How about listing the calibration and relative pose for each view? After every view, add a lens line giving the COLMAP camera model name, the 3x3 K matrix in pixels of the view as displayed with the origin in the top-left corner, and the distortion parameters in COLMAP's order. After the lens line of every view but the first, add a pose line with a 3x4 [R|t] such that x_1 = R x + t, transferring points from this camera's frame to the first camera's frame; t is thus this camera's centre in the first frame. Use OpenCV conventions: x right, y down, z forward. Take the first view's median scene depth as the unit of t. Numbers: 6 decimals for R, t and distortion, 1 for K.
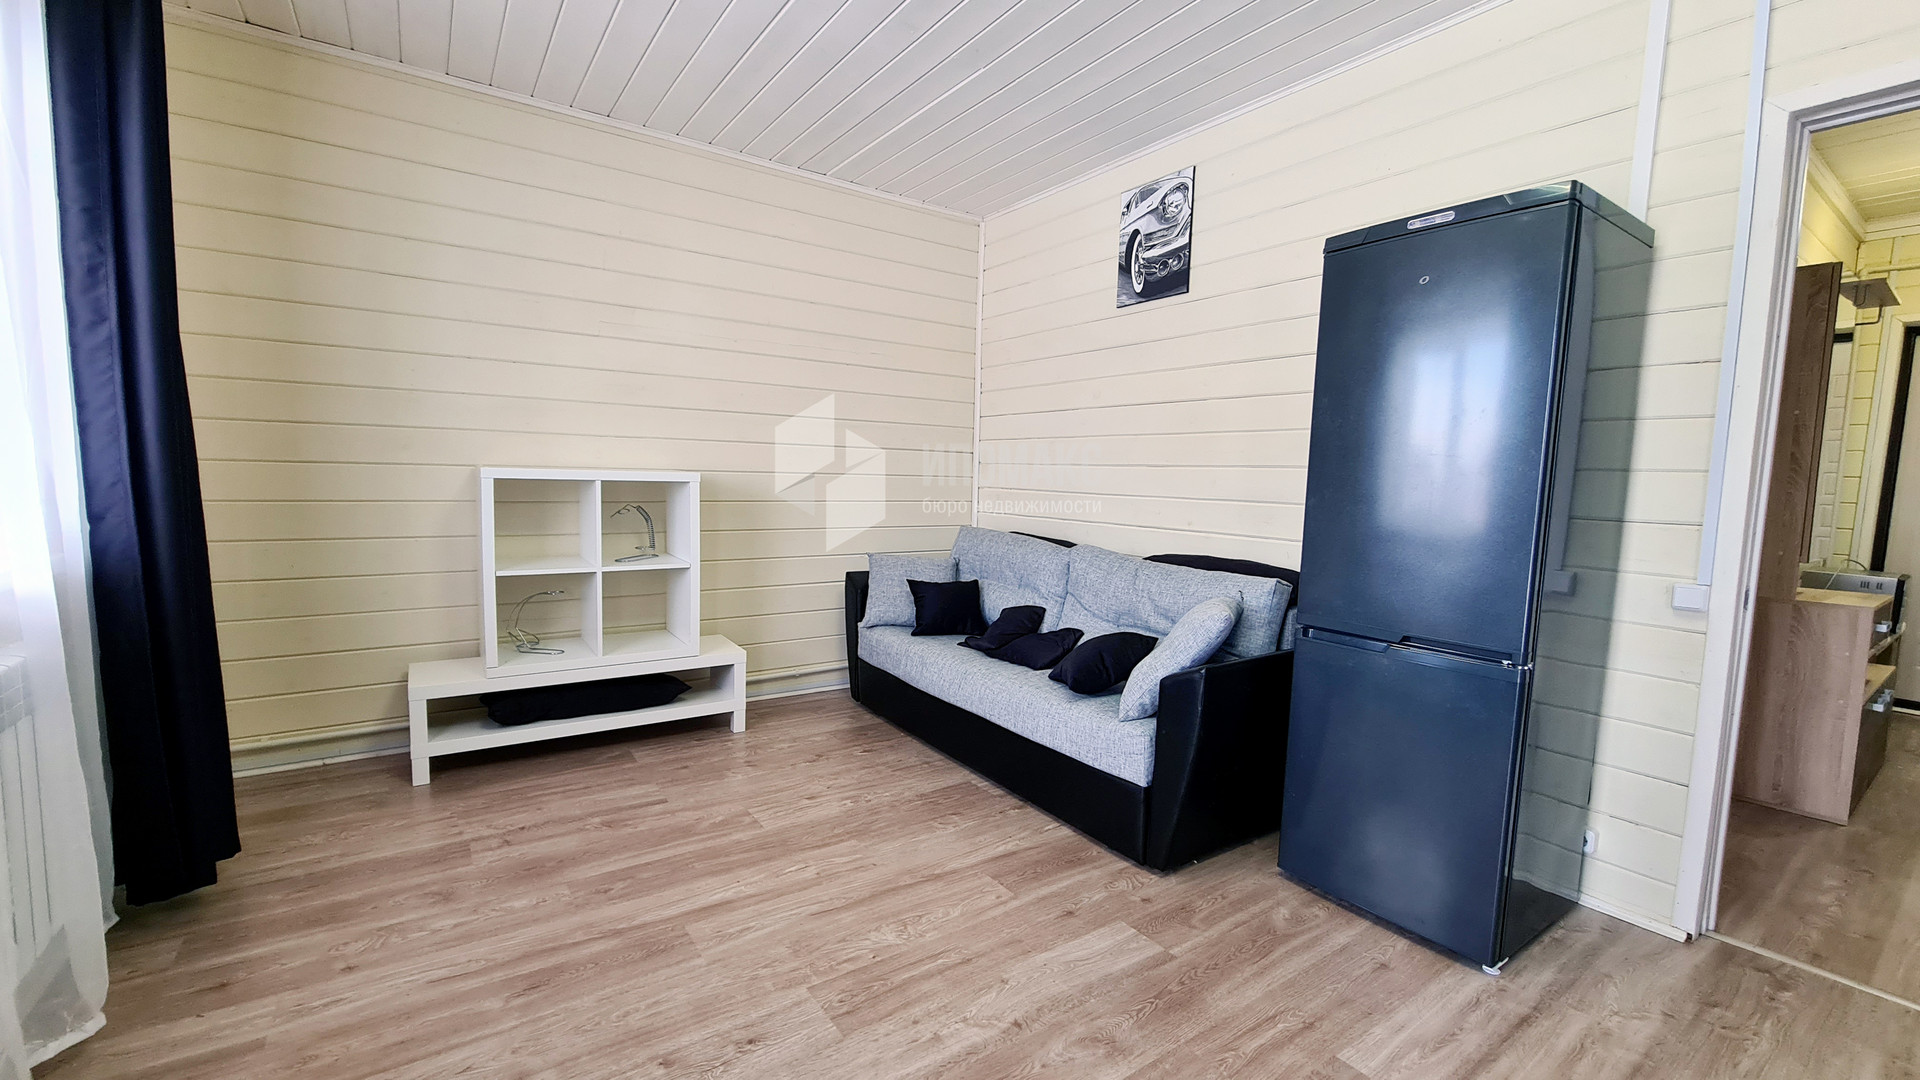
lens RADIAL K [[772.0, 0, 952.6], [0, 772.0, 548.0], [0, 0, 1]] dist [-0.007759, -0.000154]
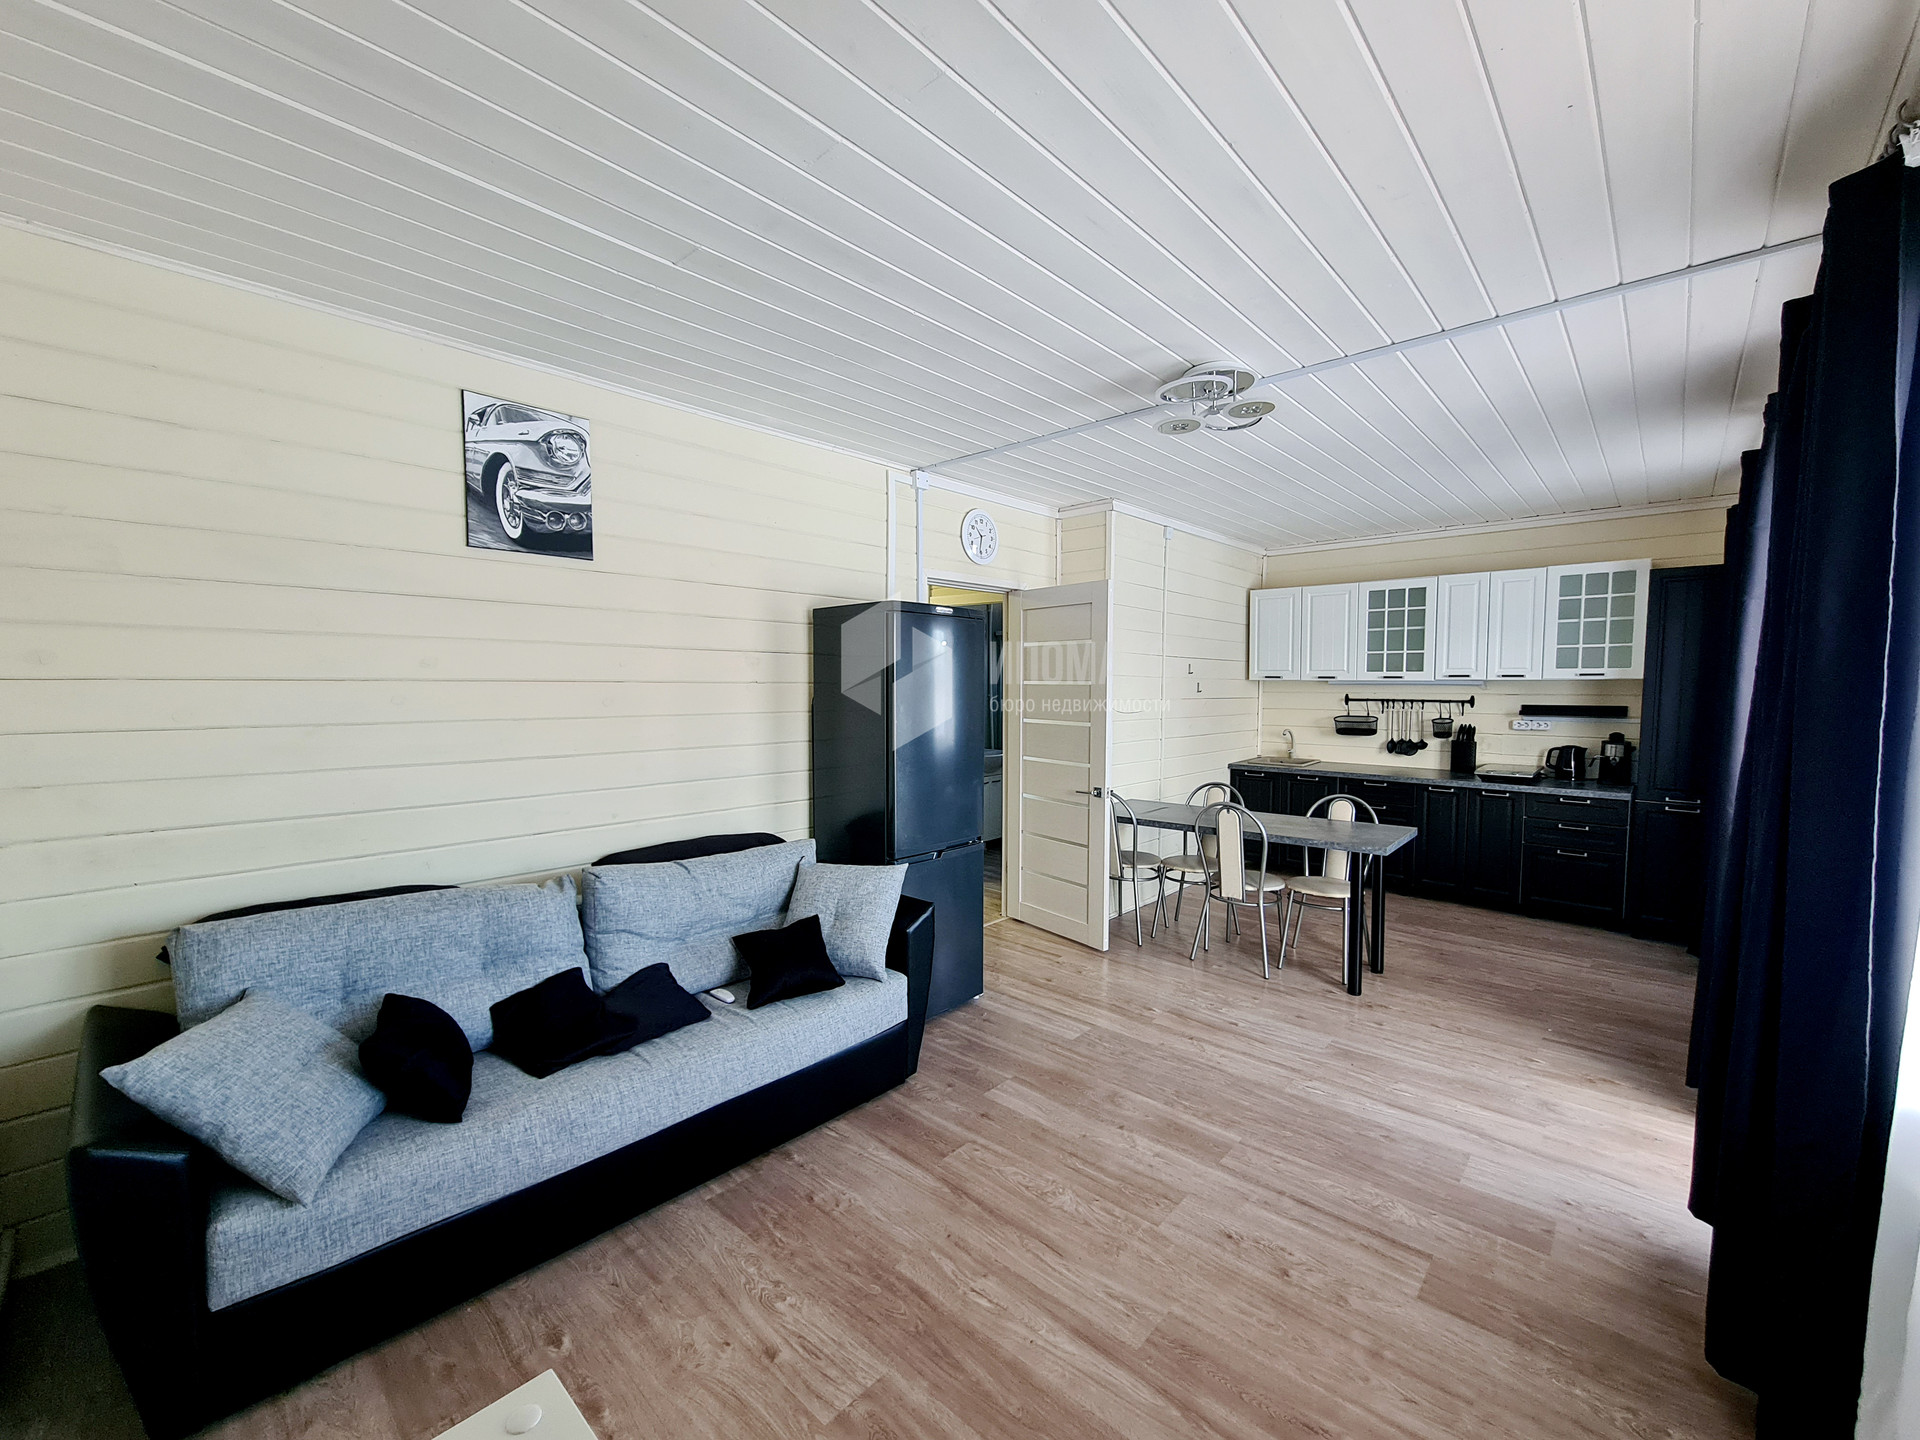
lens RADIAL K [[778.9, 0, 961.8], [0, 778.9, 728.7], [0, 0, 1]] dist [-0.001442, 0.000147]
pose [[-0.219369, -0.086301, 0.971818, -0.944239], [0.083496, 0.990765, 0.106831, -0.279806], [-0.972063, 0.104578, -0.210137, 1.111578]]
